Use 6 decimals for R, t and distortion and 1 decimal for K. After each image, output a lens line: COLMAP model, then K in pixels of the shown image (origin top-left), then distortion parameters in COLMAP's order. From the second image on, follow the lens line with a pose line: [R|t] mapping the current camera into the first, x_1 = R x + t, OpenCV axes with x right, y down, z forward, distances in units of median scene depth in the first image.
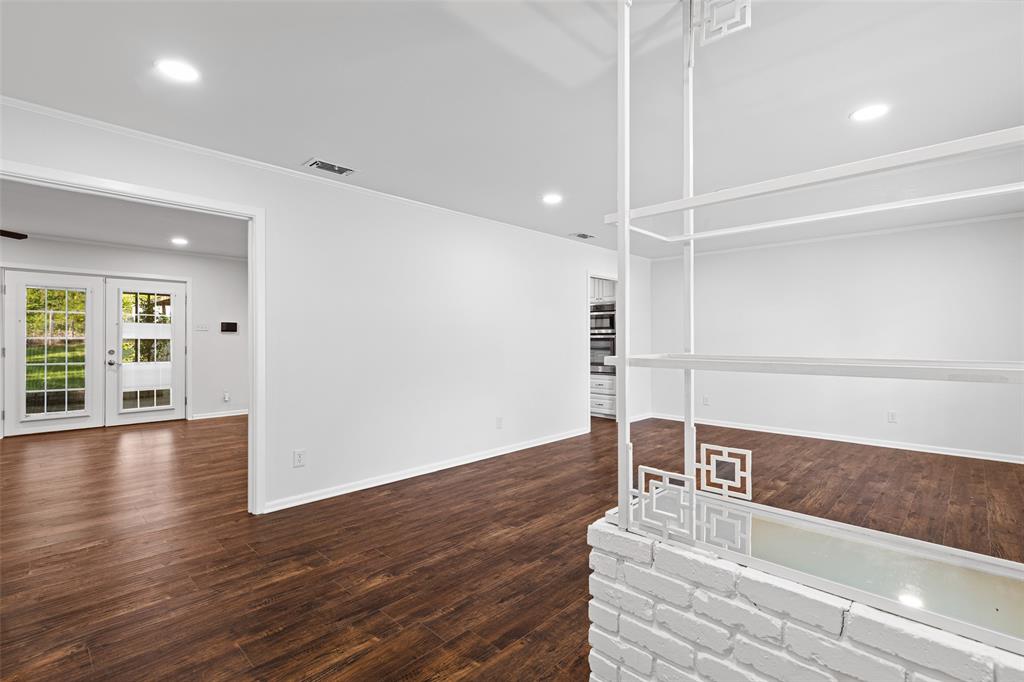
lens RADIAL K [[469.7, 0, 505.4], [0, 469.7, 334.8], [0, 0, 1]] dist [0.006715, -0.000685]
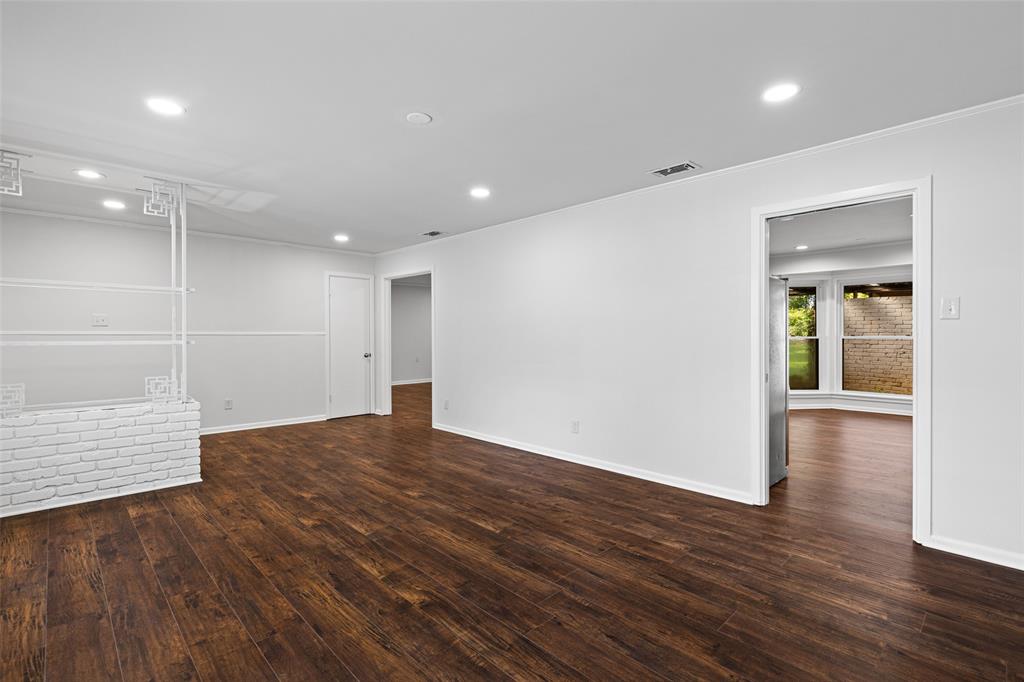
lens RADIAL K [[480.6, 0, 520.2], [0, 480.6, 335.4], [0, 0, 1]] dist [-0.000842, -0.001203]
pose [[-0.024734, -0.001482, -0.999693, 1.336249], [0.008185, 0.999965, -0.001685, 0.015908], [0.999661, -0.008225, -0.024721, 1.338101]]
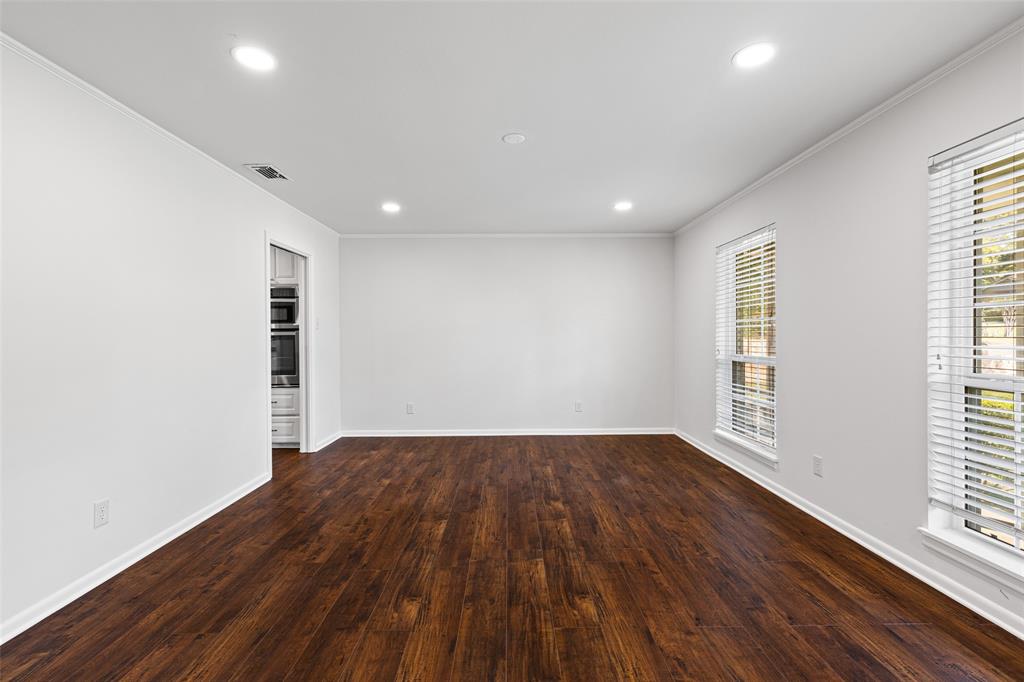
lens RADIAL K [[469.7, 0, 510.2], [0, 469.7, 333.8], [0, 0, 1]] dist [0.006715, -0.000685]
pose [[0.712761, -0.003460, 0.701398, -0.077188], [0.002028, 0.999994, 0.002872, 0.006131], [-0.701404, -0.000625, 0.712764, 0.538665]]
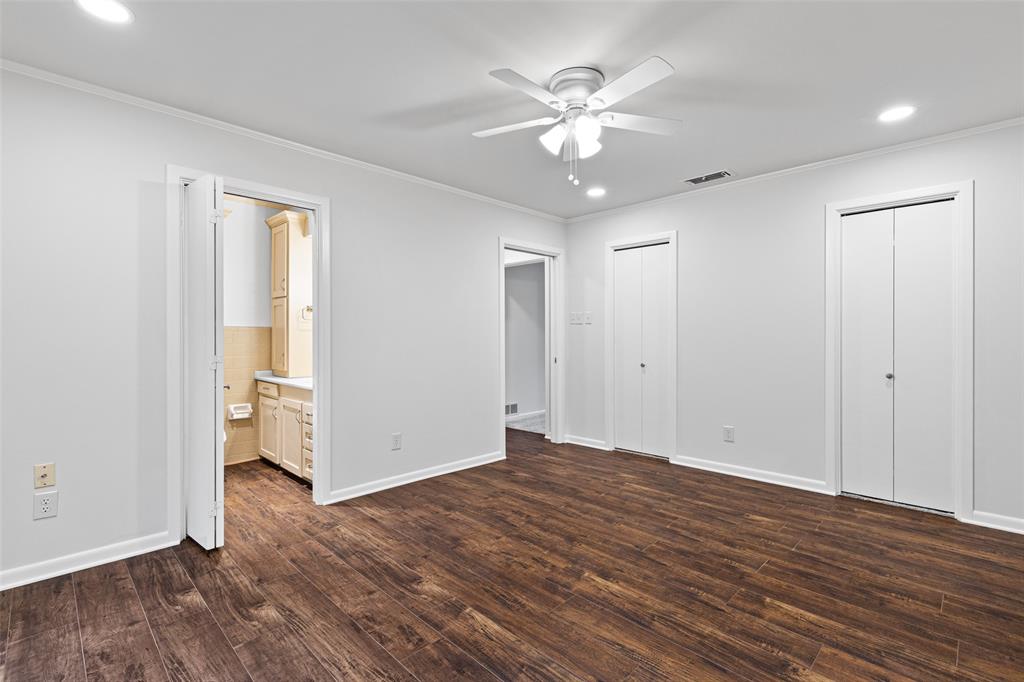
lens RADIAL K [[469.7, 0, 516.2], [0, 469.7, 334.5], [0, 0, 1]] dist [0.006715, -0.000685]
pose [[0.002539, -0.003980, 0.999989, -0.616421], [-0.007252, 0.999966, 0.003998, 0.018202], [-0.999970, -0.007263, 0.002510, 1.299151]]
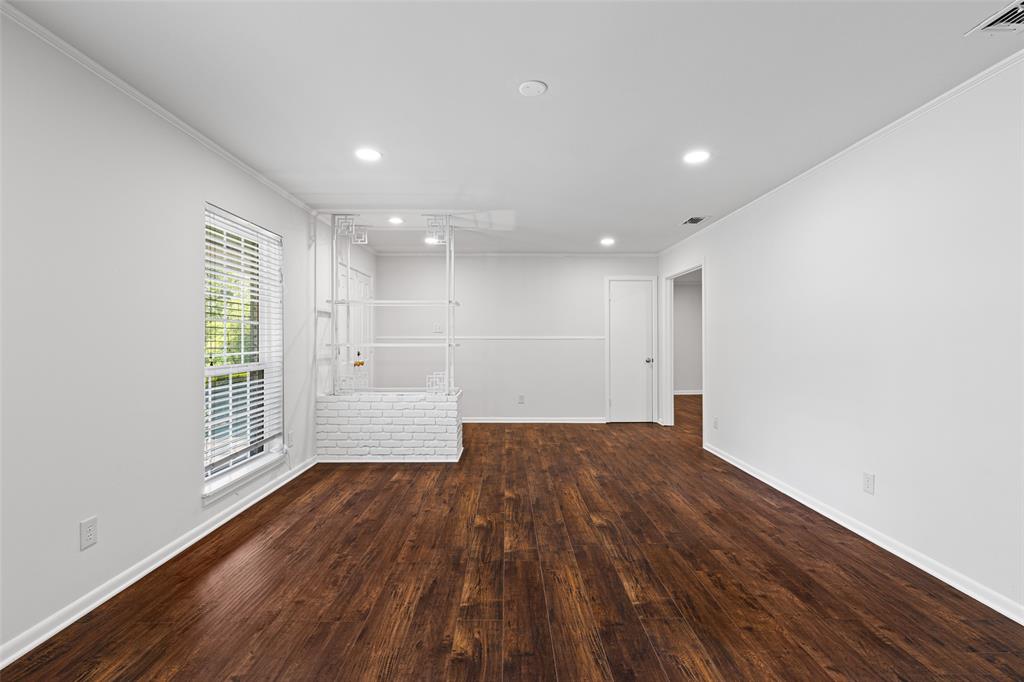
lens RADIAL K [[469.7, 0, 509.6], [0, 469.7, 336.6], [0, 0, 1]] dist [0.006715, -0.000685]
pose [[-0.711656, -0.006912, -0.702495, 1.036744], [0.003057, 0.999912, -0.012935, 0.017877], [0.702522, -0.011353, -0.711572, 1.609731]]
